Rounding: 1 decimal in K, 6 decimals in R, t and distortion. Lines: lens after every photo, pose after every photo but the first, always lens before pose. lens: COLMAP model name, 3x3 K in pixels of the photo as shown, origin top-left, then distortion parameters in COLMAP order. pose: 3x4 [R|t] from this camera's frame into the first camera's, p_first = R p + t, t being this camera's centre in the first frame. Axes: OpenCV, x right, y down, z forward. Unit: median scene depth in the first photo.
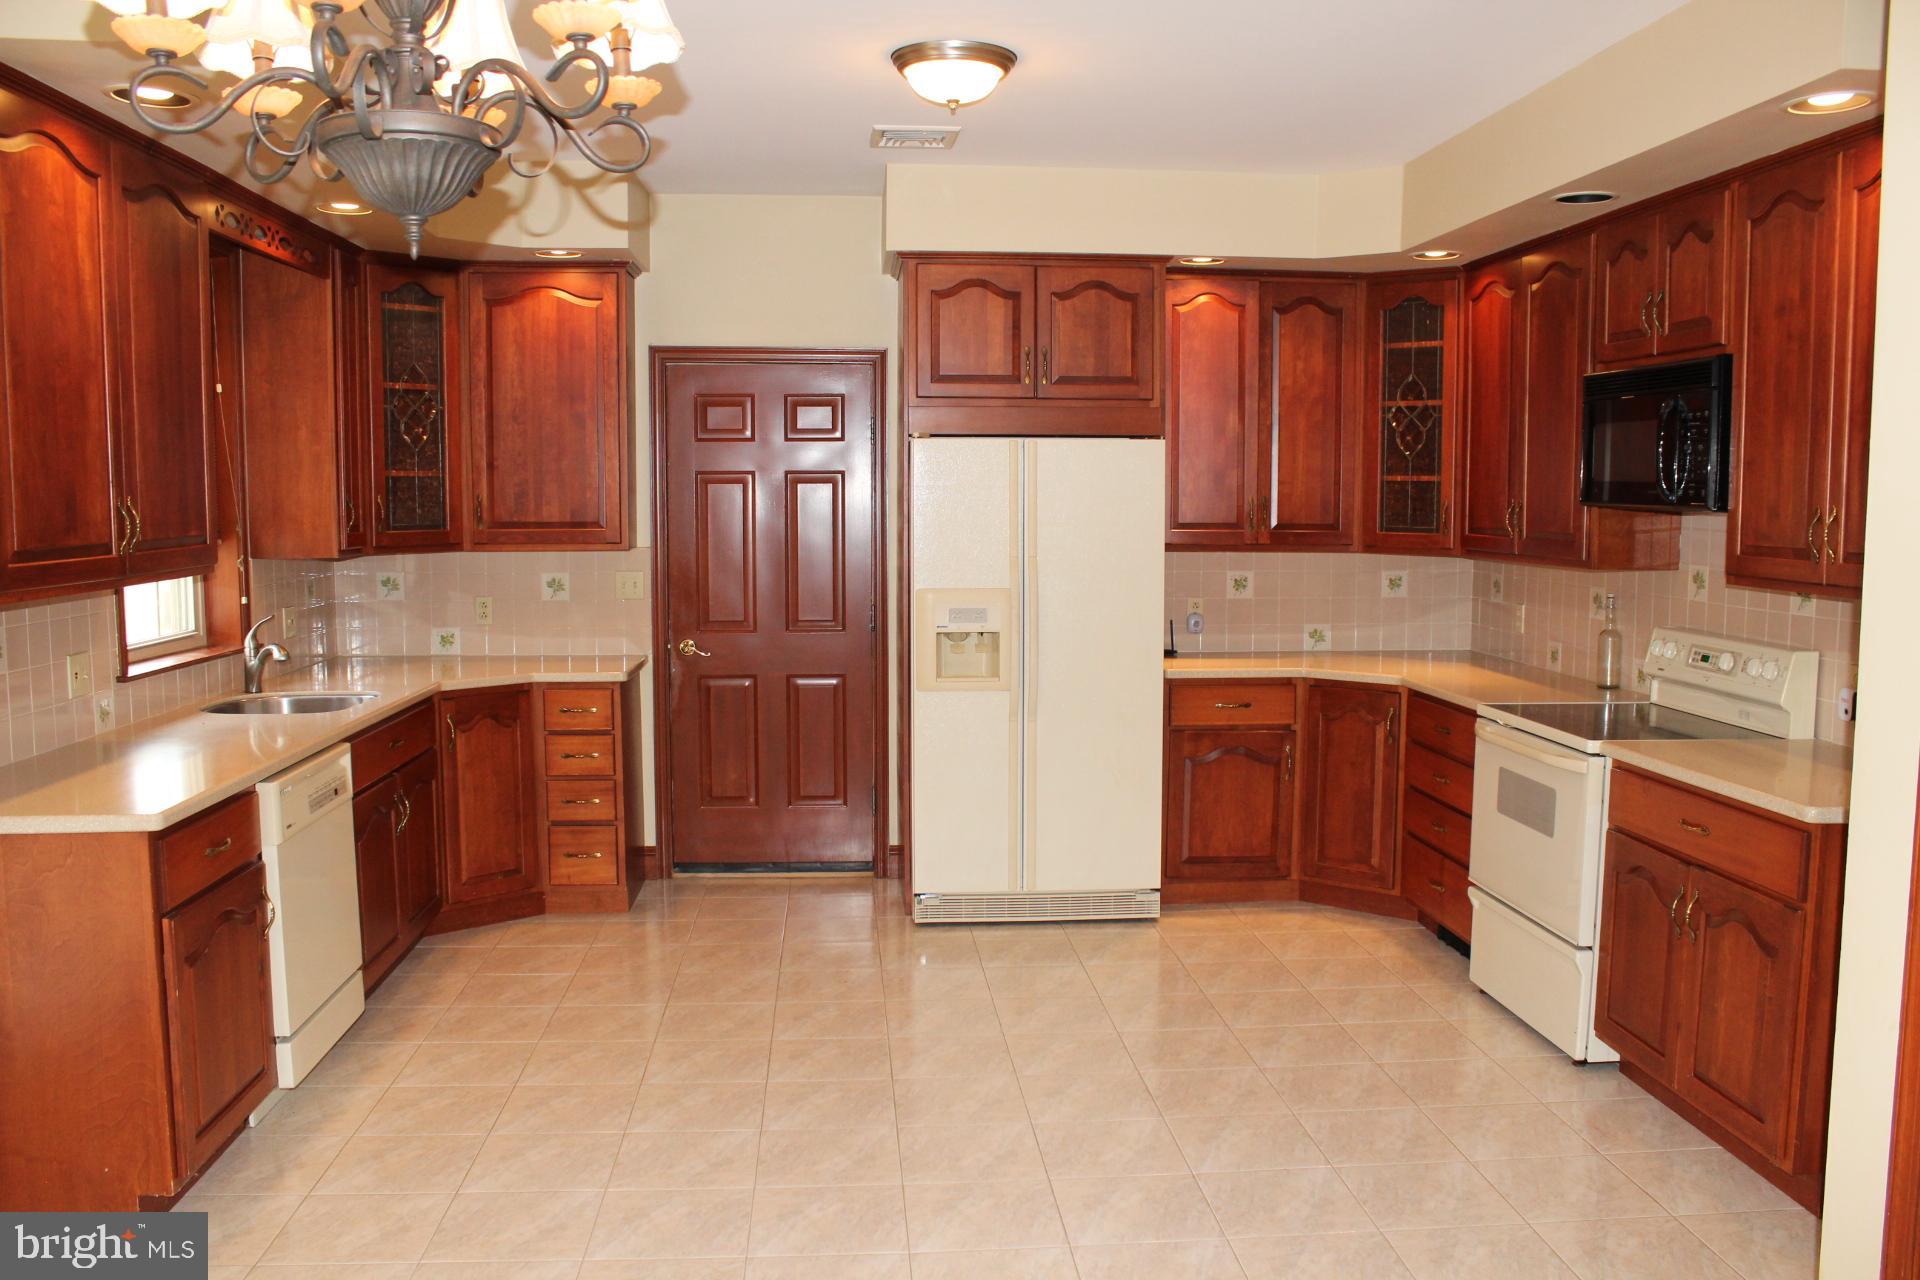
lens RADIAL K [[1603.8, 0, 962.4], [0, 1603.8, 645.5], [0, 0, 1]] dist [-0.170567, 0.160951]
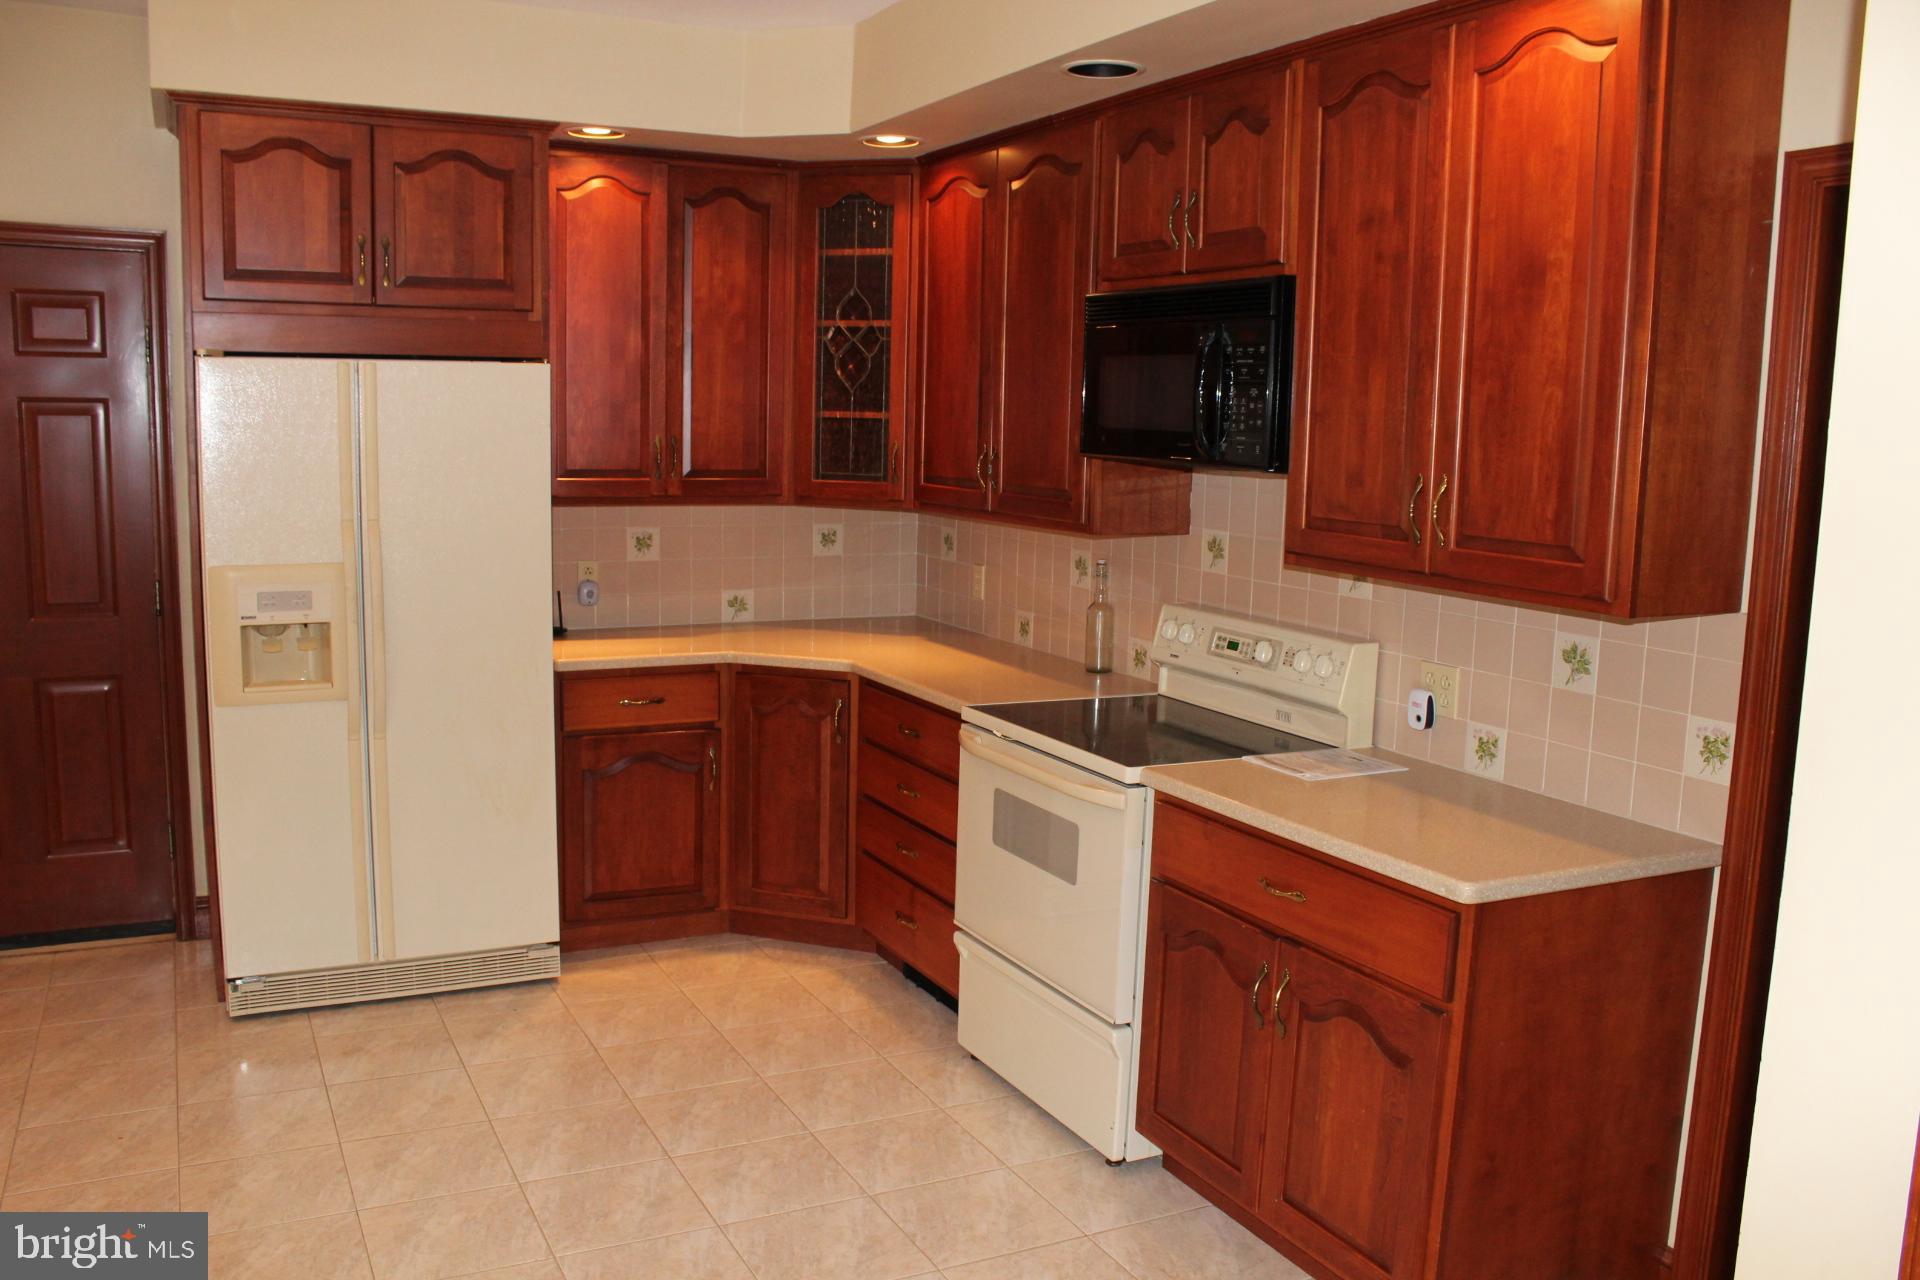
lens RADIAL K [[1603.8, 0, 962.4], [0, 1603.8, 645.5], [0, 0, 1]] dist [-0.170567, 0.160951]
pose [[0.924972, -0.034341, 0.378480, 0.019069], [0.014805, 0.998409, 0.054407, -0.032527], [-0.379747, -0.044721, 0.924009, 0.219632]]
